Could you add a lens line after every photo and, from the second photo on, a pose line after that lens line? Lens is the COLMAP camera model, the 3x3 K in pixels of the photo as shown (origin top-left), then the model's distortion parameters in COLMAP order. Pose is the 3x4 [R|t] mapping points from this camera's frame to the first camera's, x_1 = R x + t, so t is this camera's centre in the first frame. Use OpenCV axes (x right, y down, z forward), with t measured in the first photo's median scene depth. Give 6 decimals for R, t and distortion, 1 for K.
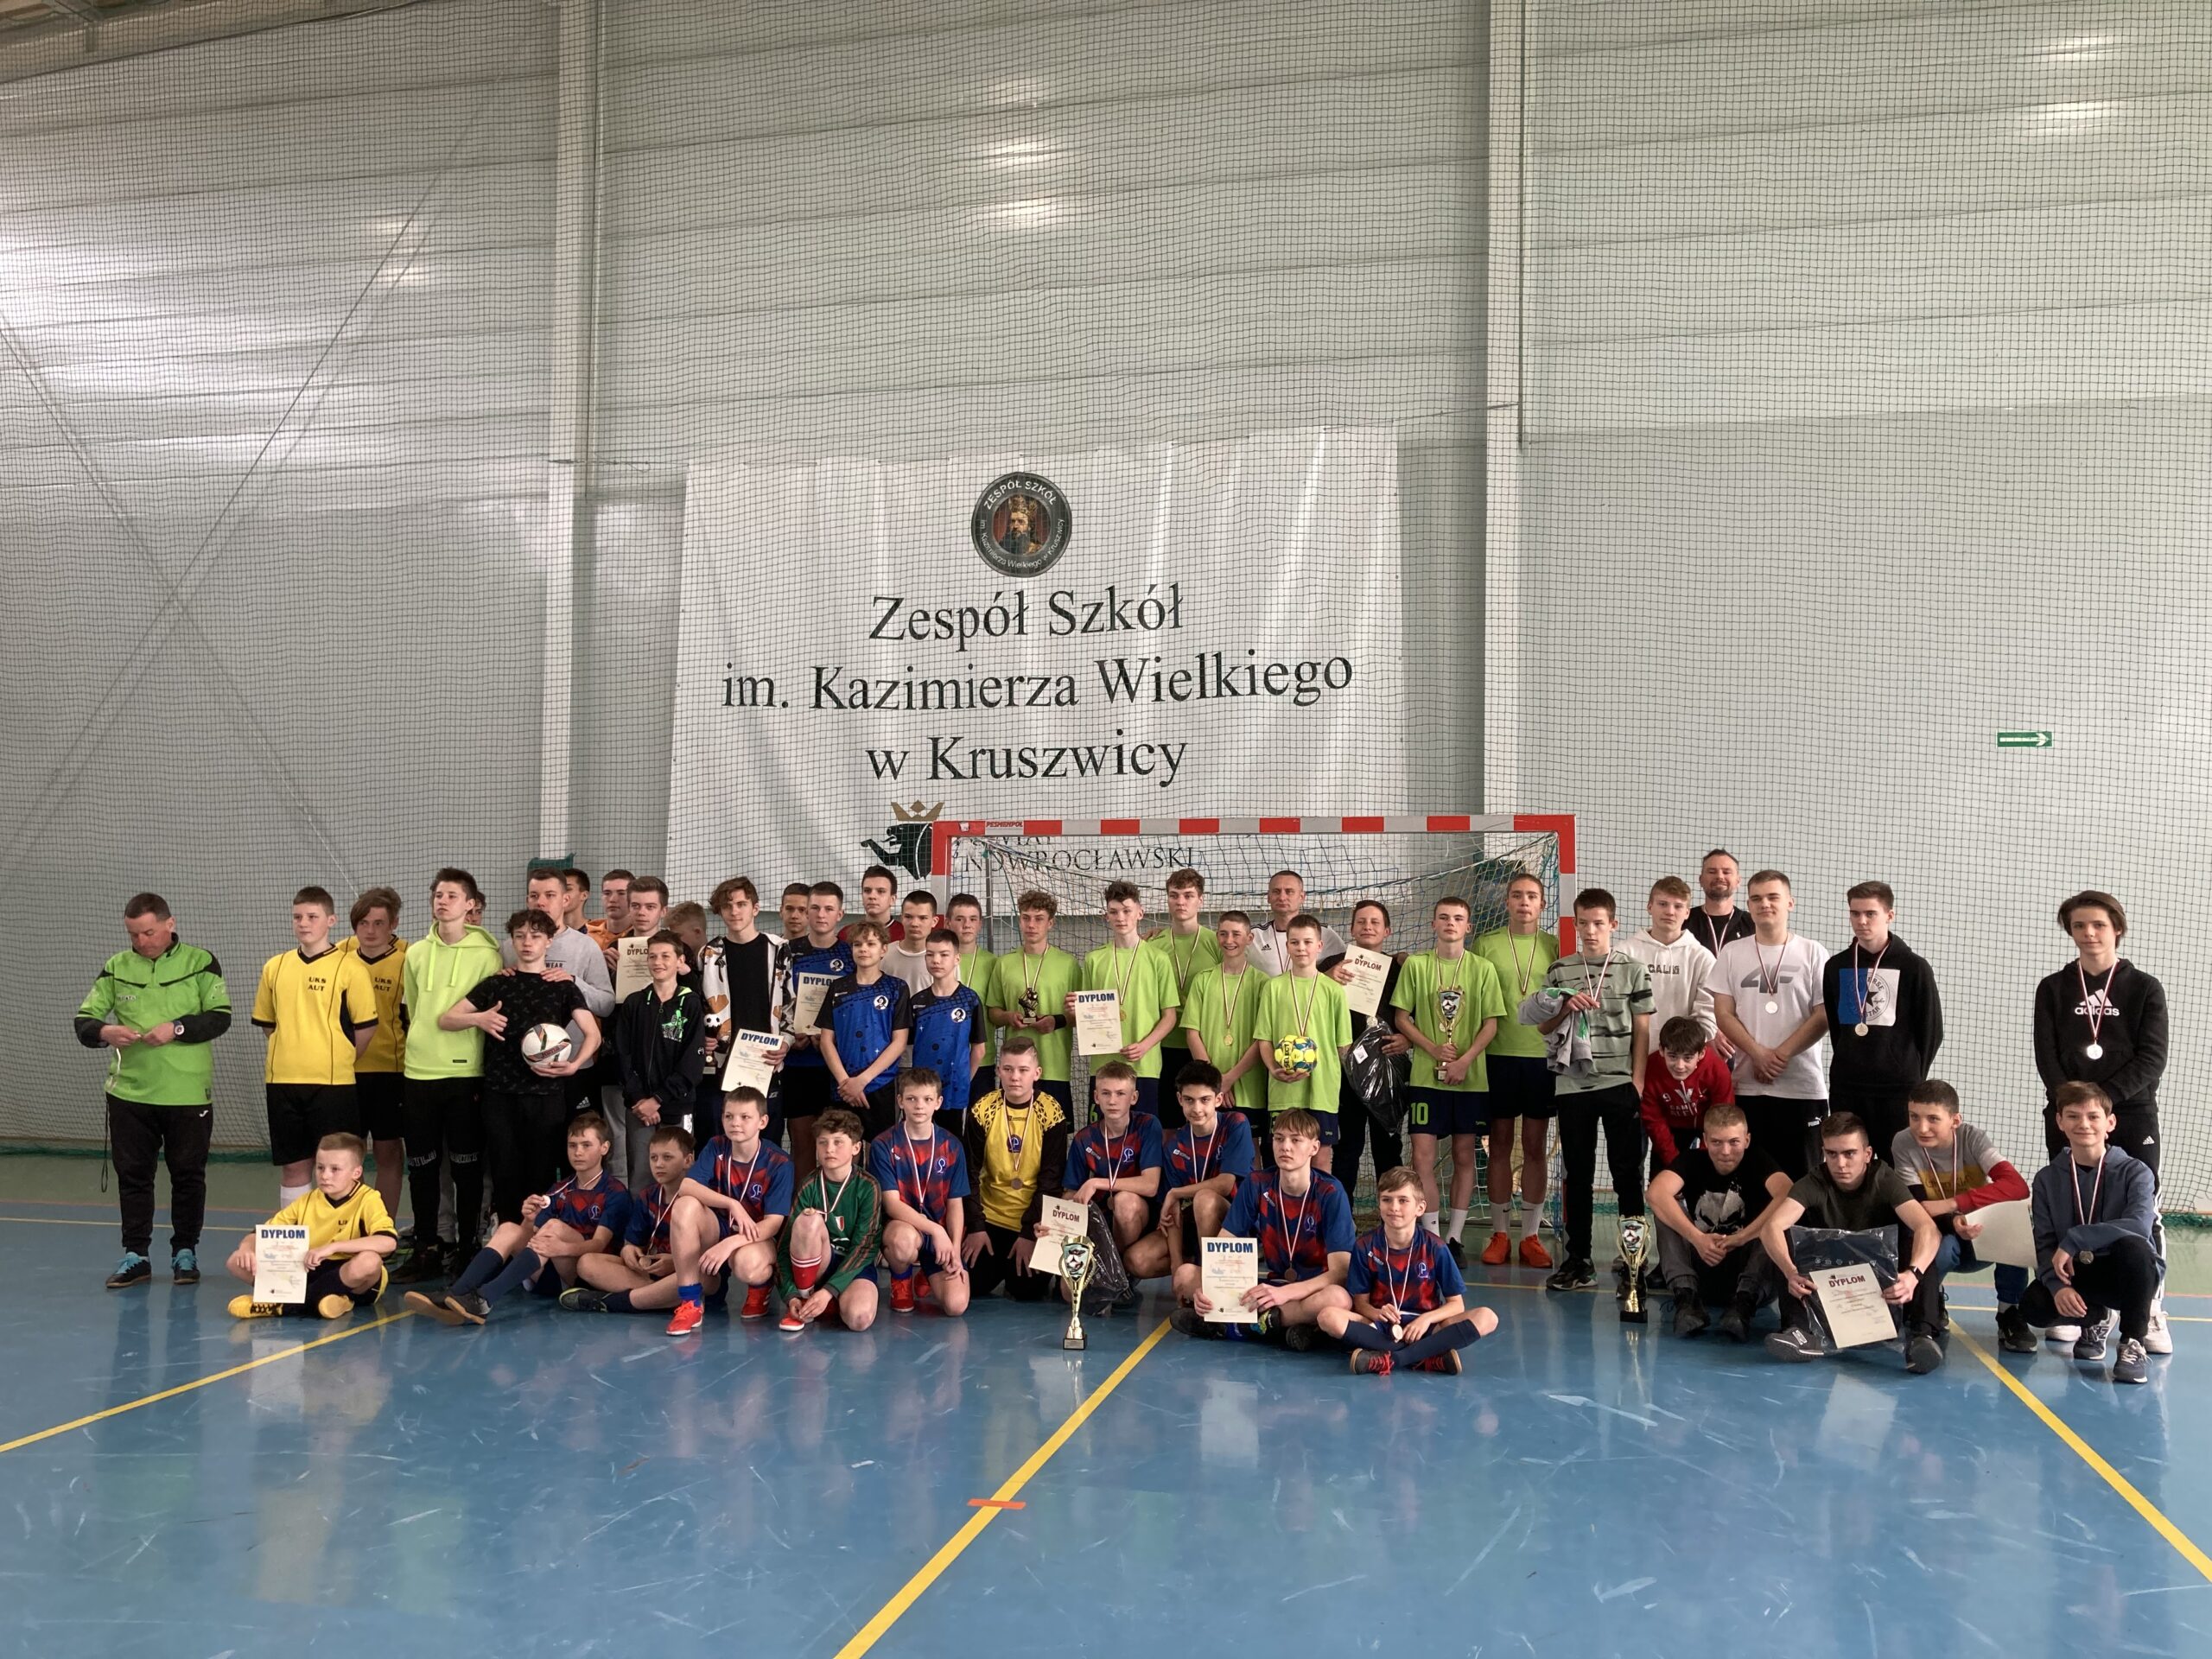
lens RADIAL K [[1845.8, 0, 1142.2], [0, 1845.8, 890.8], [0, 0, 1]] dist [0.027001, -0.018738]
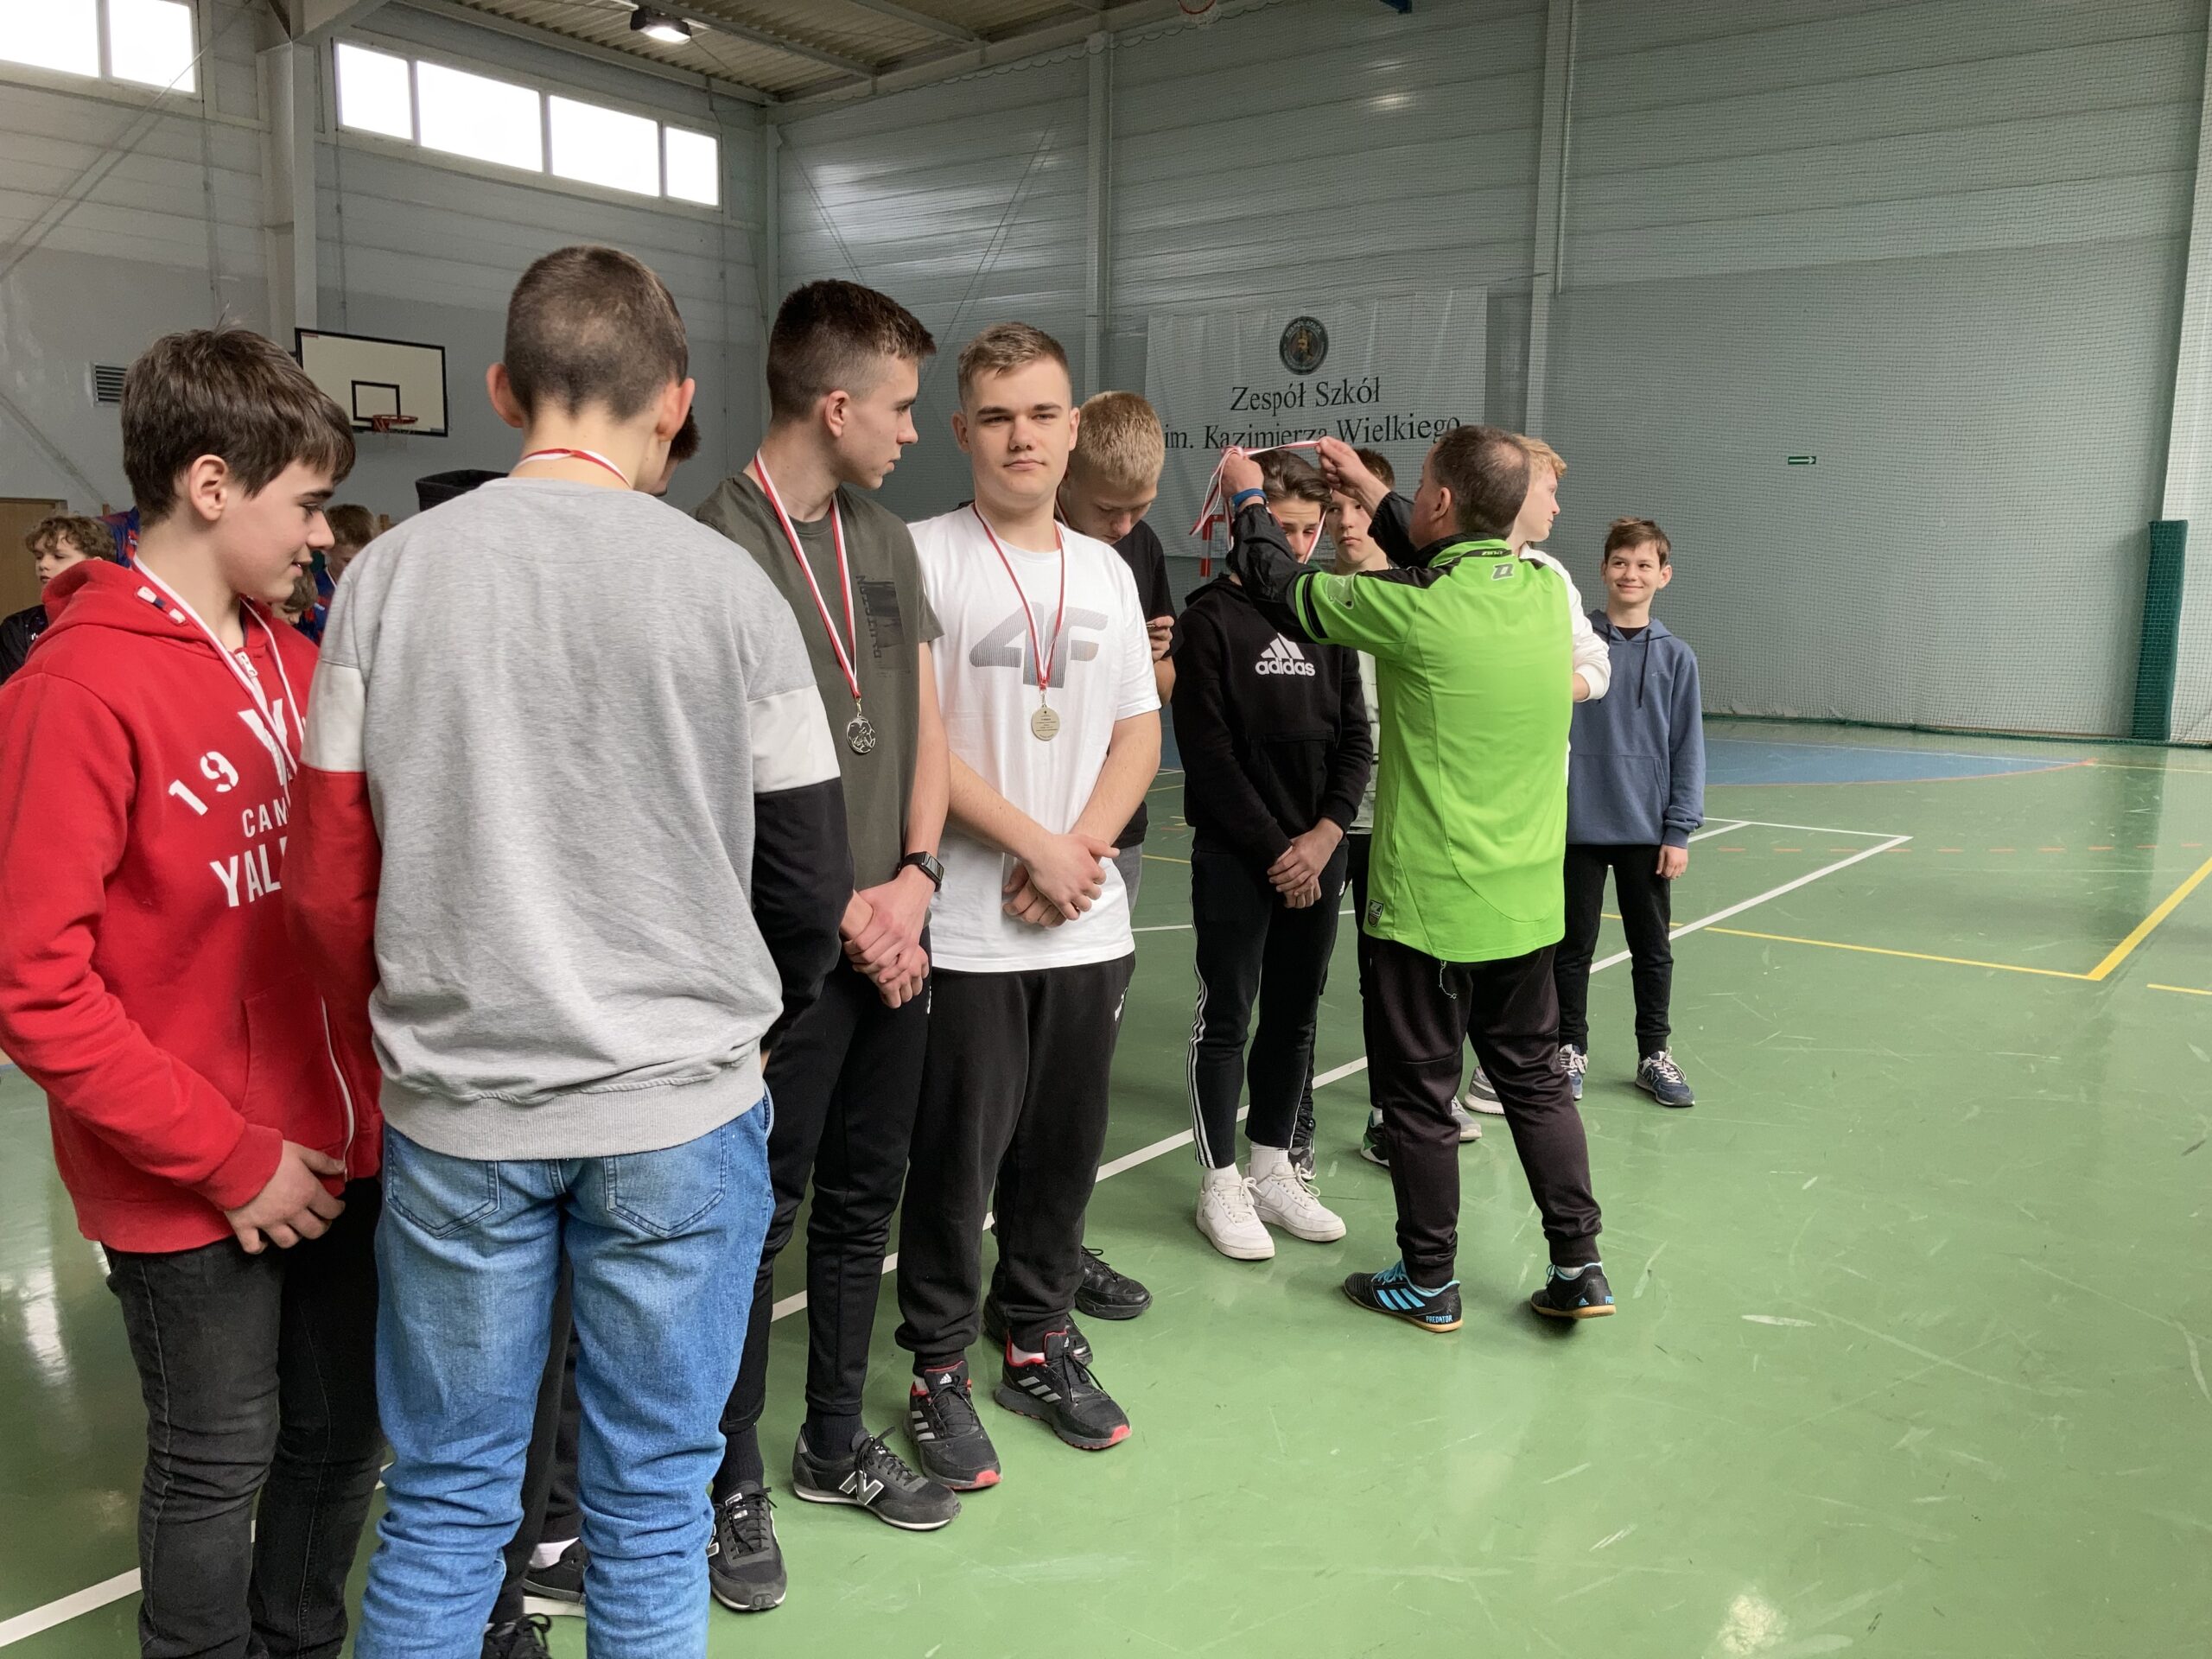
lens RADIAL K [[1845.8, 0, 1161.7], [0, 1845.8, 848.4], [0, 0, 1]] dist [0.027001, -0.018738]
pose [[0.919854, 0.061448, -0.387419, 0.566014], [0.013763, 0.981991, 0.188428, -0.052954], [0.392020, -0.178658, 0.902442, -0.851973]]
